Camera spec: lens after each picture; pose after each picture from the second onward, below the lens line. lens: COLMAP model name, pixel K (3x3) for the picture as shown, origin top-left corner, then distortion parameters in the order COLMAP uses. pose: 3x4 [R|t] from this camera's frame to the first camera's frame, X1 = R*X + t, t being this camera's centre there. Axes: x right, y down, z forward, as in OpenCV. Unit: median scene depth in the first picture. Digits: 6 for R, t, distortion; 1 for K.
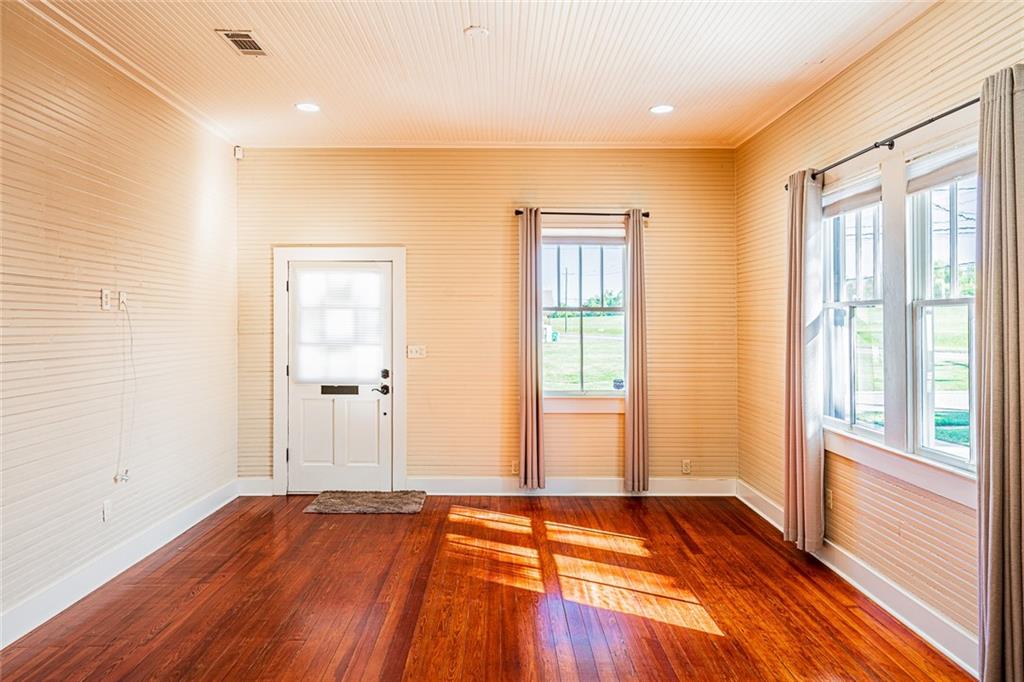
lens RADIAL K [[703.4, 0, 490.6], [0, 703.4, 309.7], [0, 0, 1]] dist [0.006768, 0.001505]
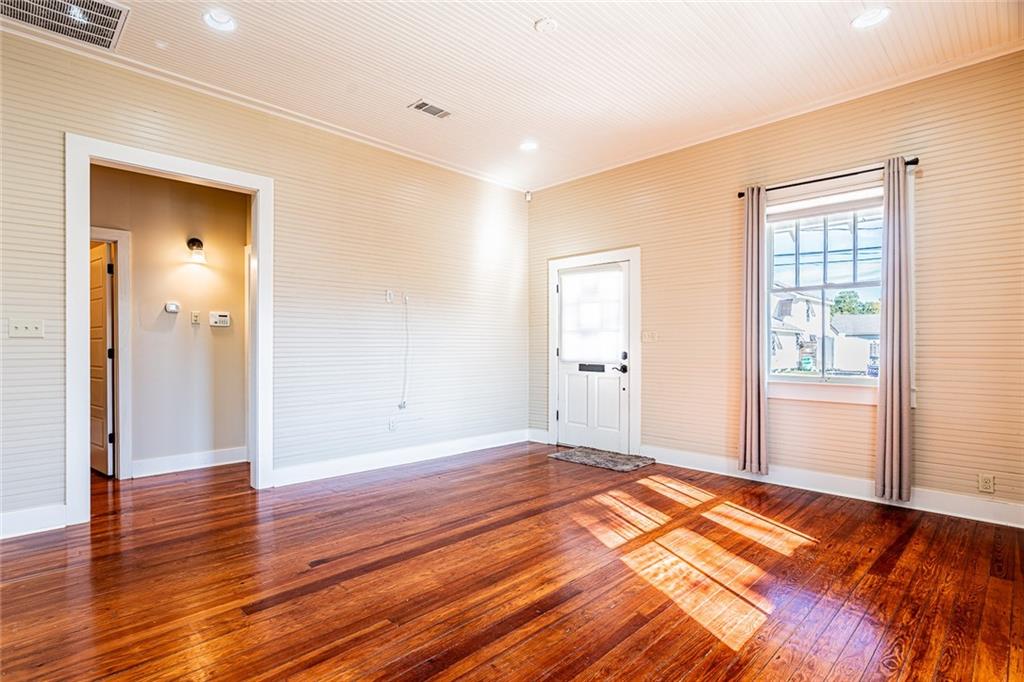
lens RADIAL K [[505.6, 0, 445.0], [0, 505.6, 342.4], [0, 0, 1]] dist [-0.003620, -0.001070]
pose [[0.667750, -0.004426, -0.744372, 0.302208], [0.014361, 0.999873, 0.006938, 0.062622], [0.744247, -0.015323, 0.667729, 0.219368]]
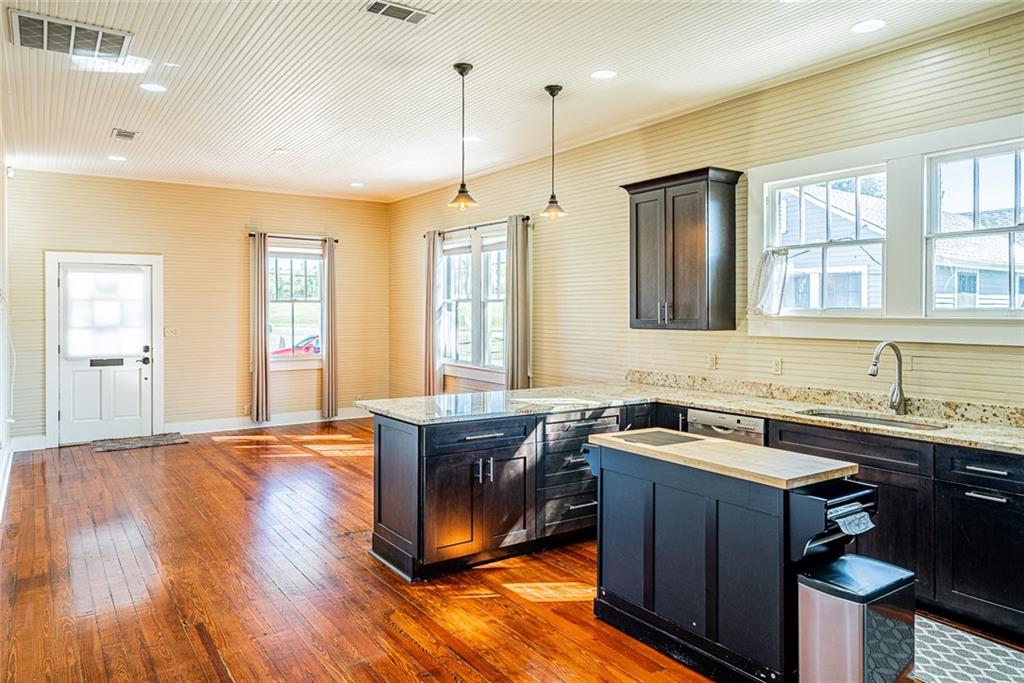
lens RADIAL K [[732.4, 0, 513.6], [0, 732.4, 292.2], [0, 0, 1]] dist [0.002473, -0.000492]
pose [[0.828878, 0.008970, 0.559357, -0.374947], [-0.005798, 0.999955, -0.007445, -0.011576], [-0.559399, 0.002928, 0.828893, -0.590581]]
